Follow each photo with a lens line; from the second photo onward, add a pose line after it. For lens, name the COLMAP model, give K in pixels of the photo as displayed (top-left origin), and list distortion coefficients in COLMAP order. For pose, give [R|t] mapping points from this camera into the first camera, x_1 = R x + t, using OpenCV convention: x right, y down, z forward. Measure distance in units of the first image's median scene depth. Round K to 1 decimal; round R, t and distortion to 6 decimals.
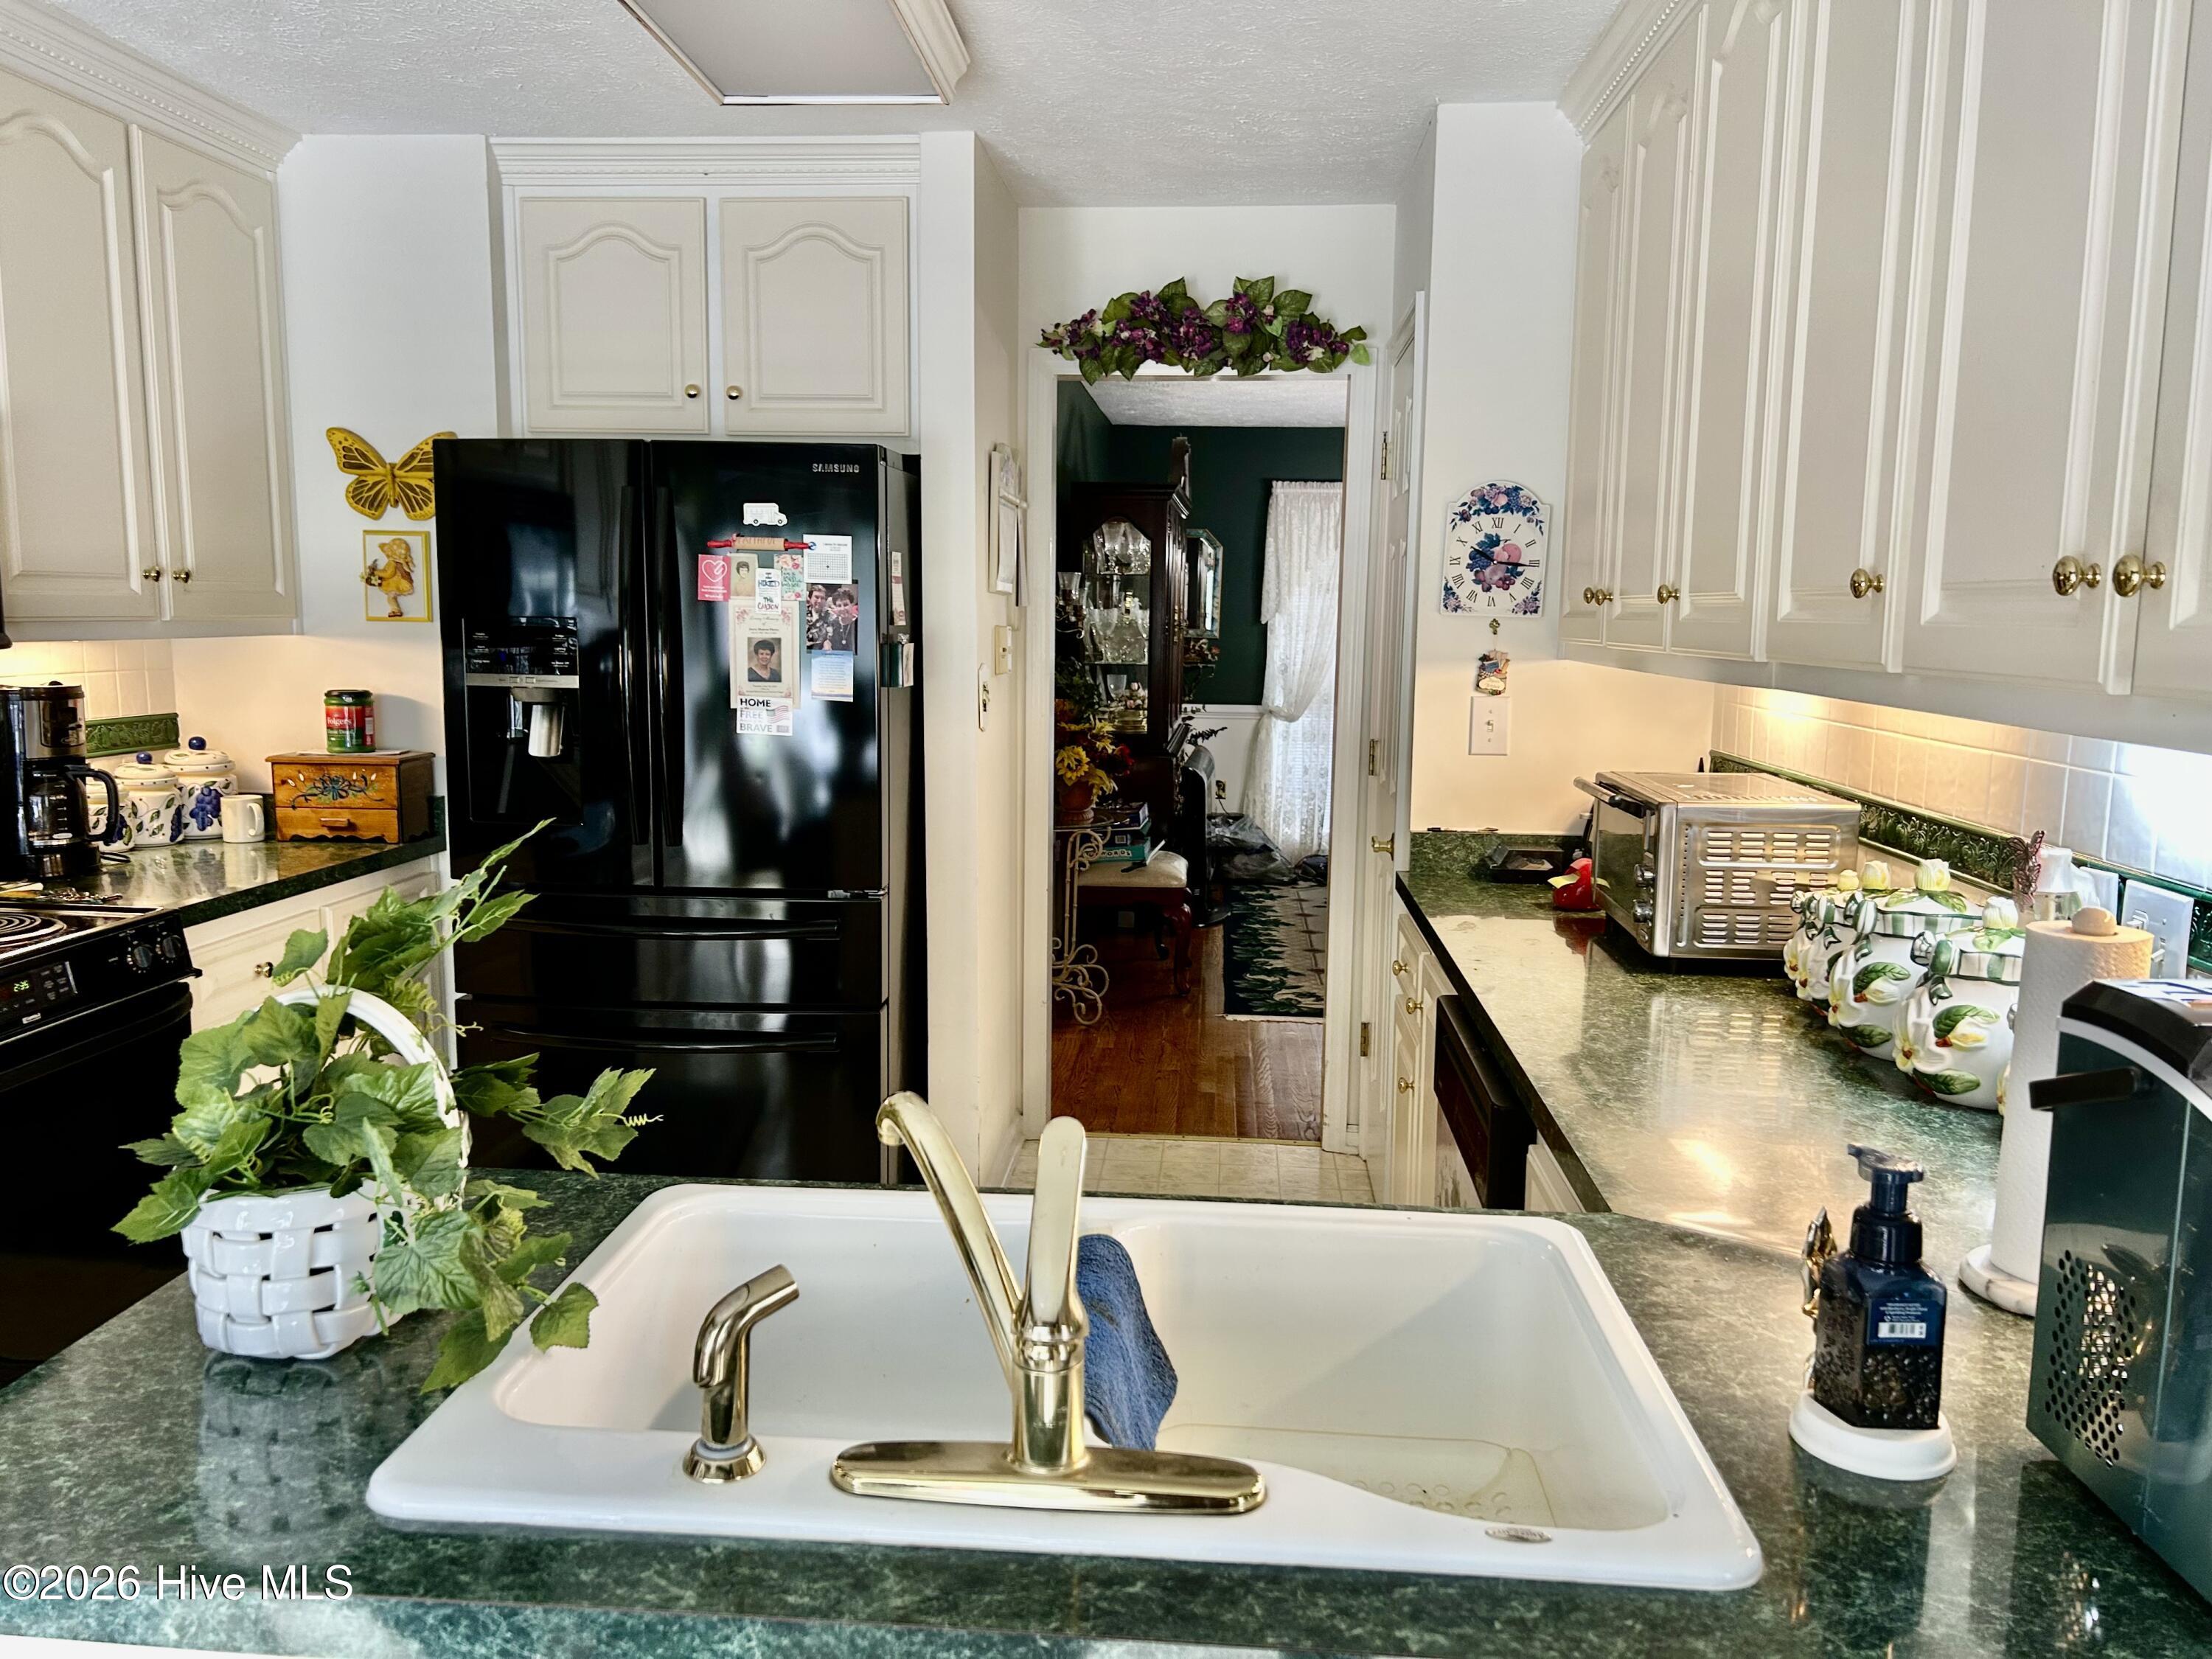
lens RADIAL K [[1685.5, 0, 1108.0], [0, 1685.5, 826.6], [0, 0, 1]] dist [0.057031, -0.032236]
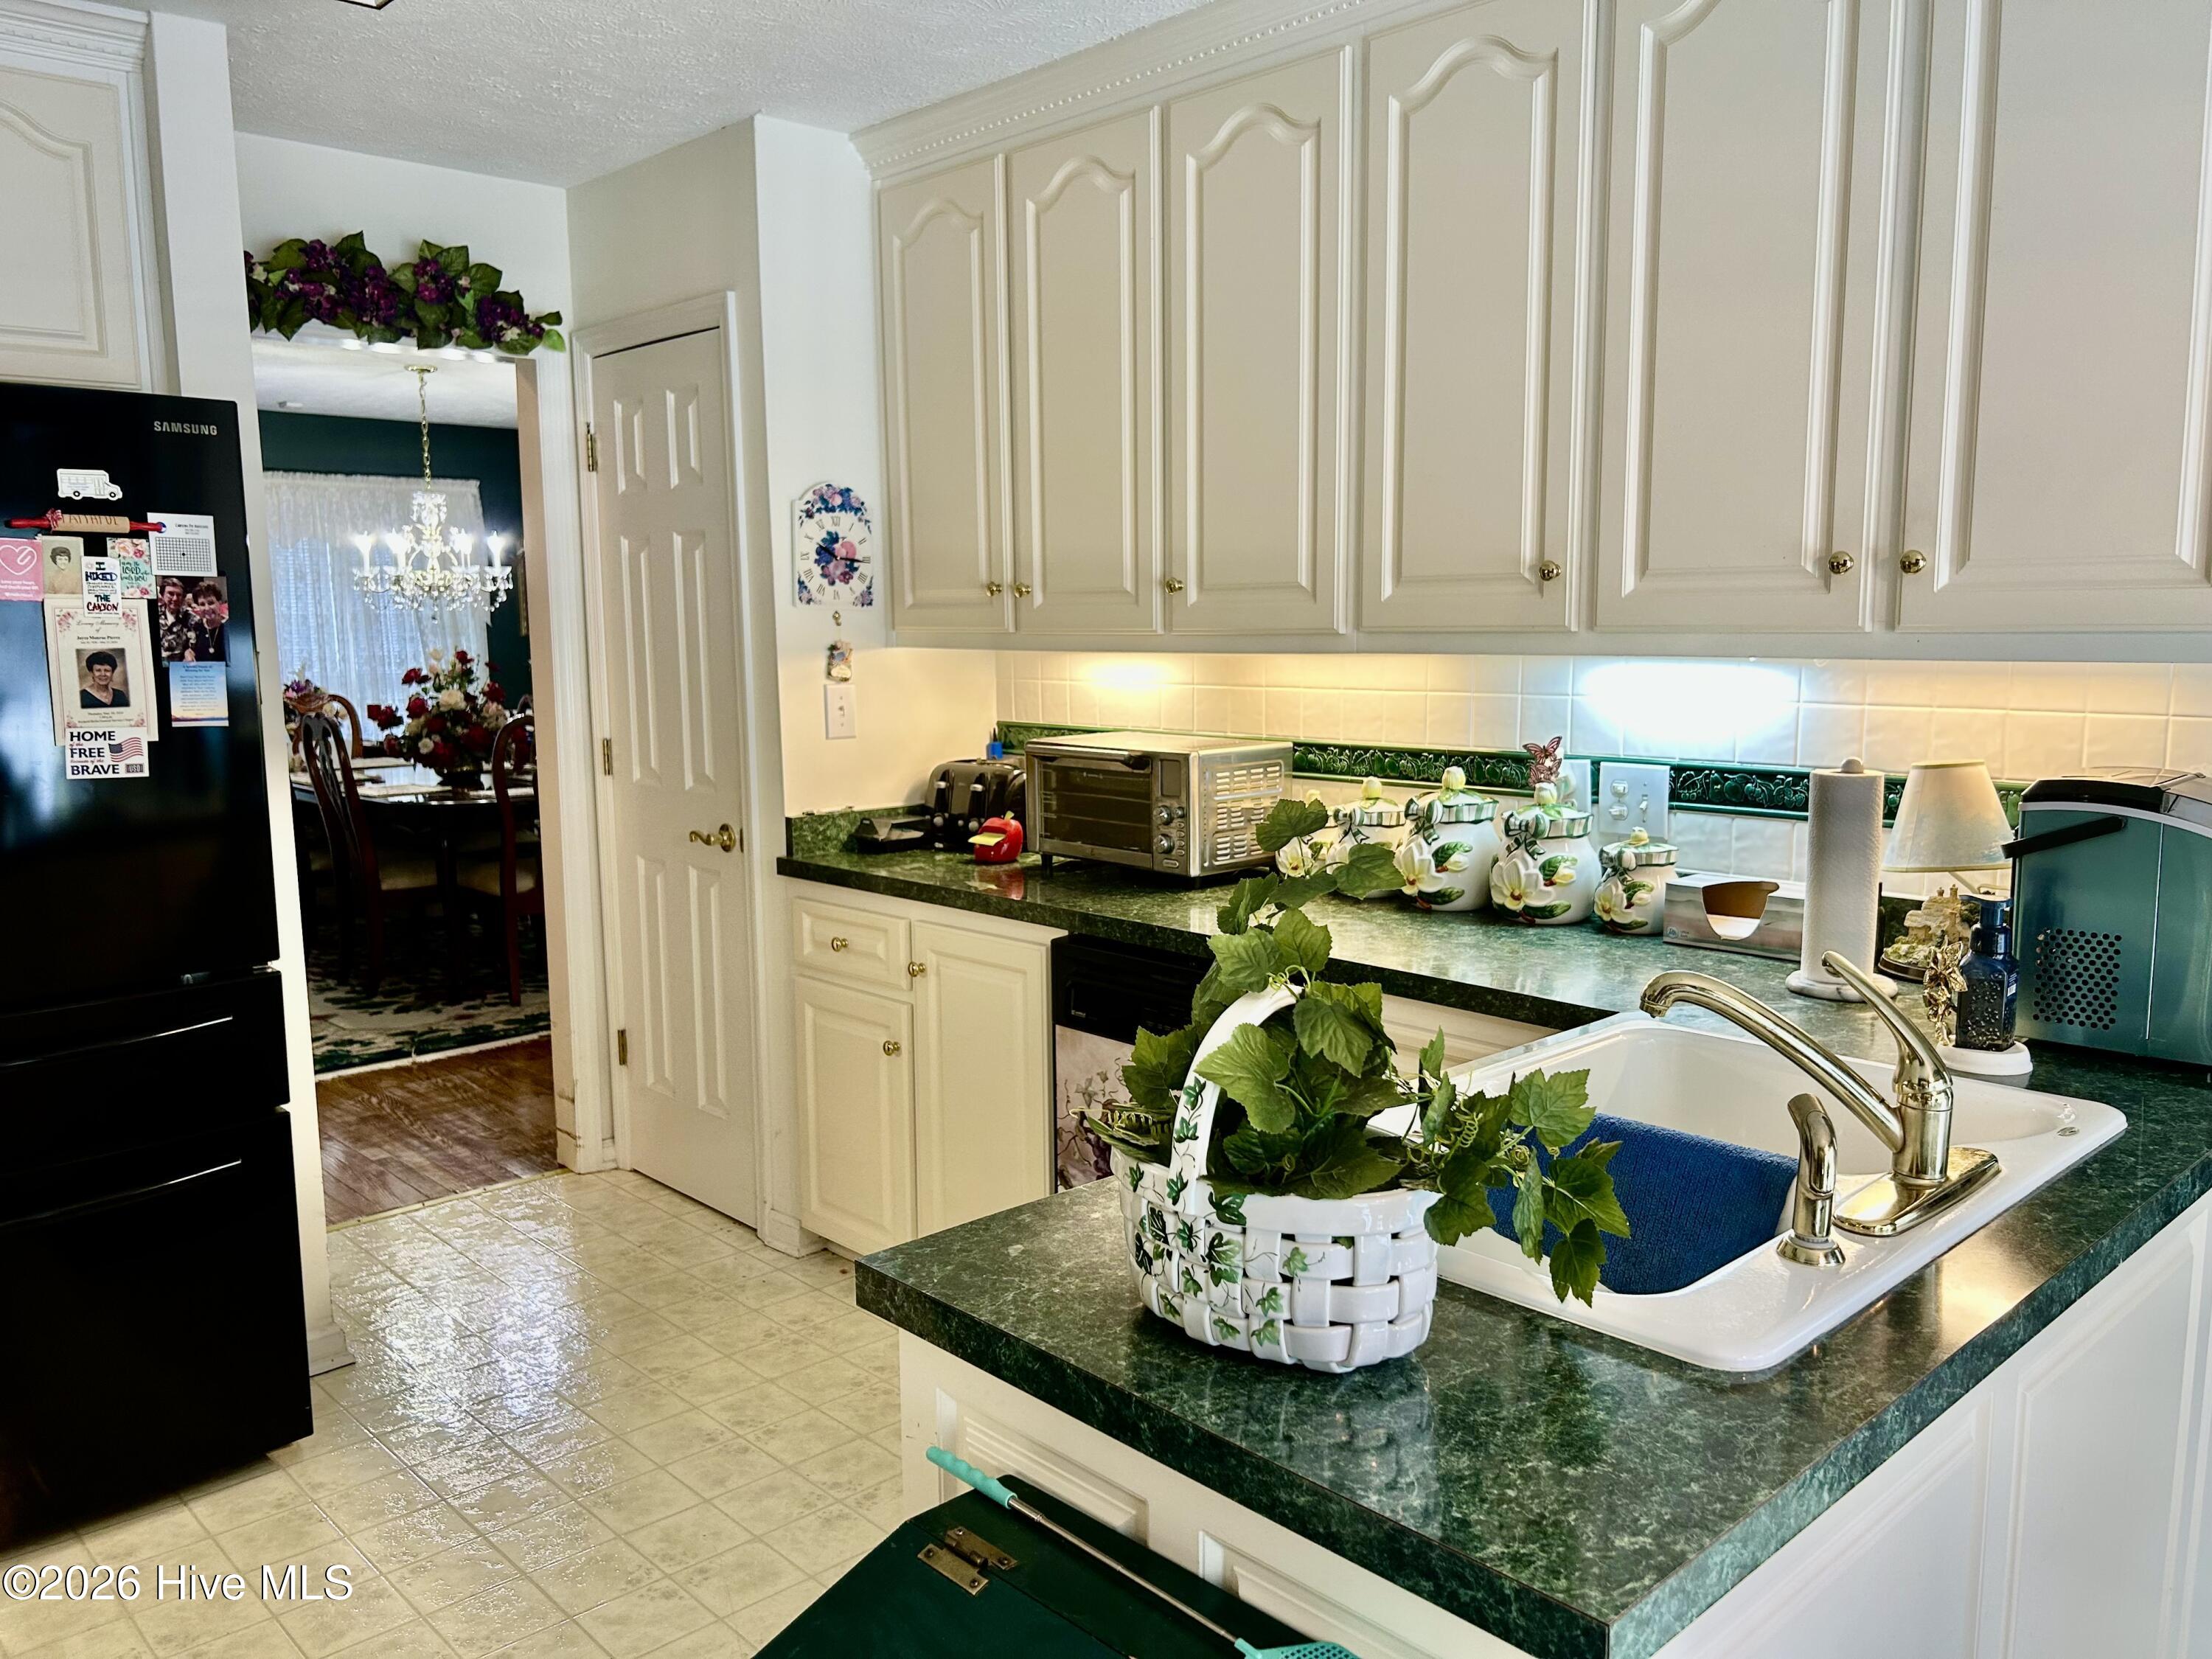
lens RADIAL K [[1685.5, 0, 1113.7], [0, 1685.5, 830.7], [0, 0, 1]] dist [0.057031, -0.032236]
pose [[0.678577, -0.111840, 0.725965, -0.448088], [0.112226, 0.992523, 0.048005, -0.016786], [-0.725905, 0.048897, 0.686055, 0.149370]]
